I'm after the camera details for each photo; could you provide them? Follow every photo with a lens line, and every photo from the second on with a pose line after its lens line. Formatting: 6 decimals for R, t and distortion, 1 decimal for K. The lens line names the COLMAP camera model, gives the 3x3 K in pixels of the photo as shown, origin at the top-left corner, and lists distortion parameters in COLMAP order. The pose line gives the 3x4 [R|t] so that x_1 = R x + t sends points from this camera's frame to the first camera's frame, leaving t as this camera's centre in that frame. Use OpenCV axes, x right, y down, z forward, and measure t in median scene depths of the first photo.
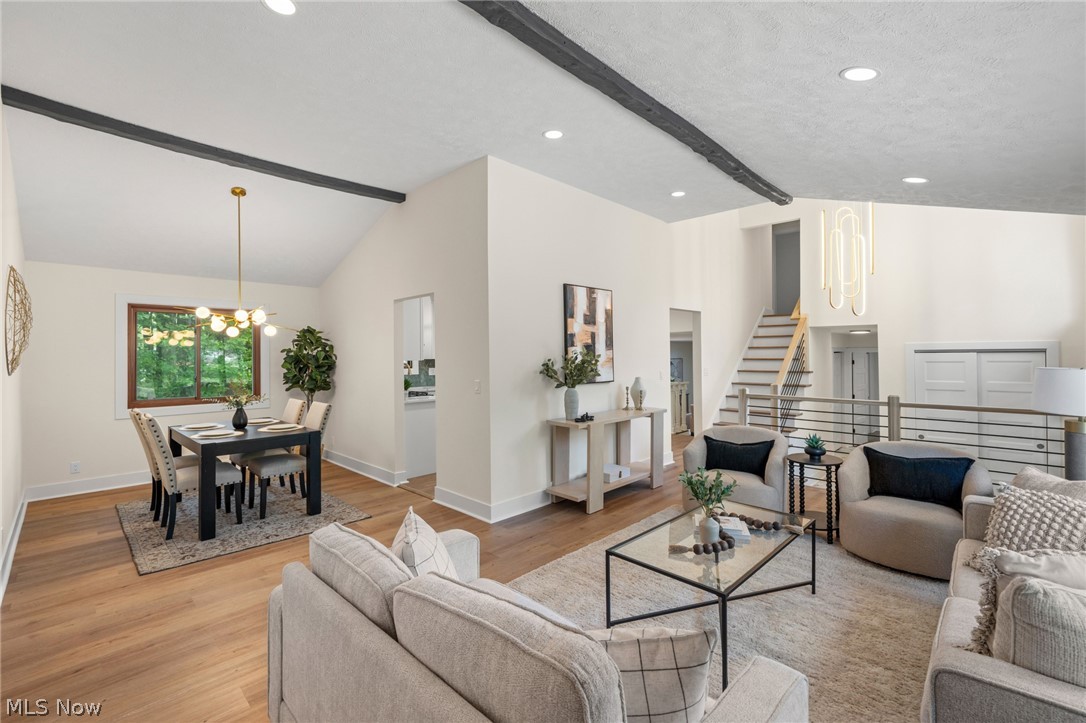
lens RADIAL K [[467.6, 0, 541.1], [0, 467.6, 356.9], [0, 0, 1]] dist [0.001872, 0.000388]
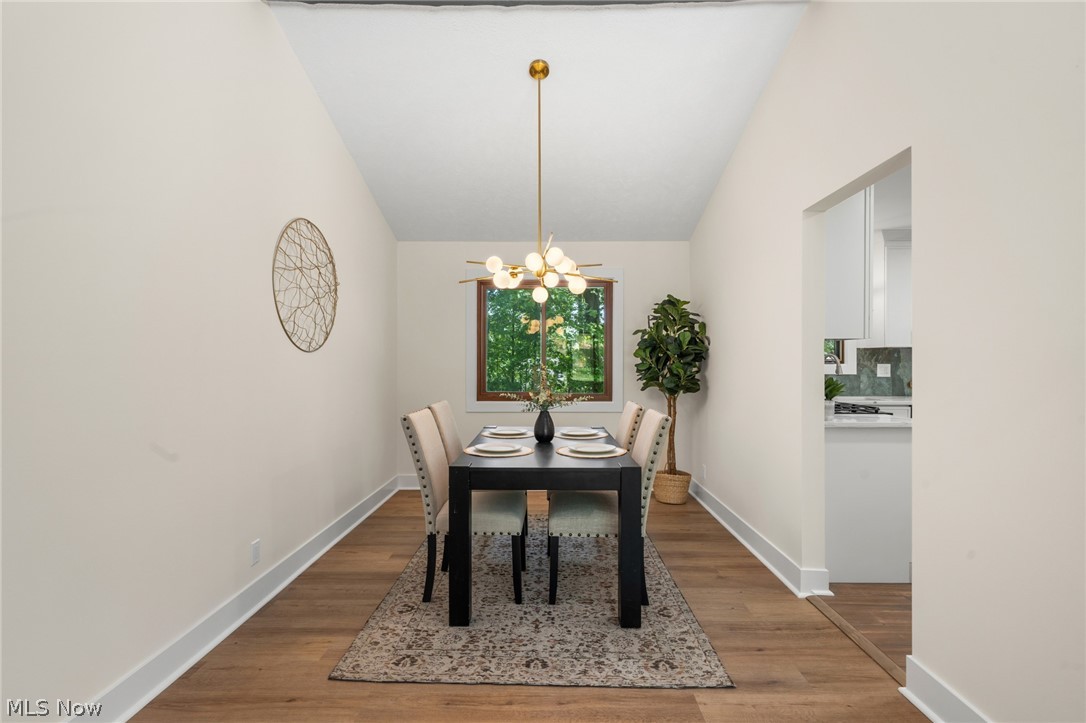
lens RADIAL K [[507.7, 0, 541.6], [0, 507.7, 363.8], [0, 0, 1]] dist [0.002696, 0.000233]
pose [[0.692602, 0.012235, -0.721216, -0.105341], [-0.008937, 0.999925, 0.008381, 0.029153], [0.721265, 0.000641, 0.692659, 0.382582]]
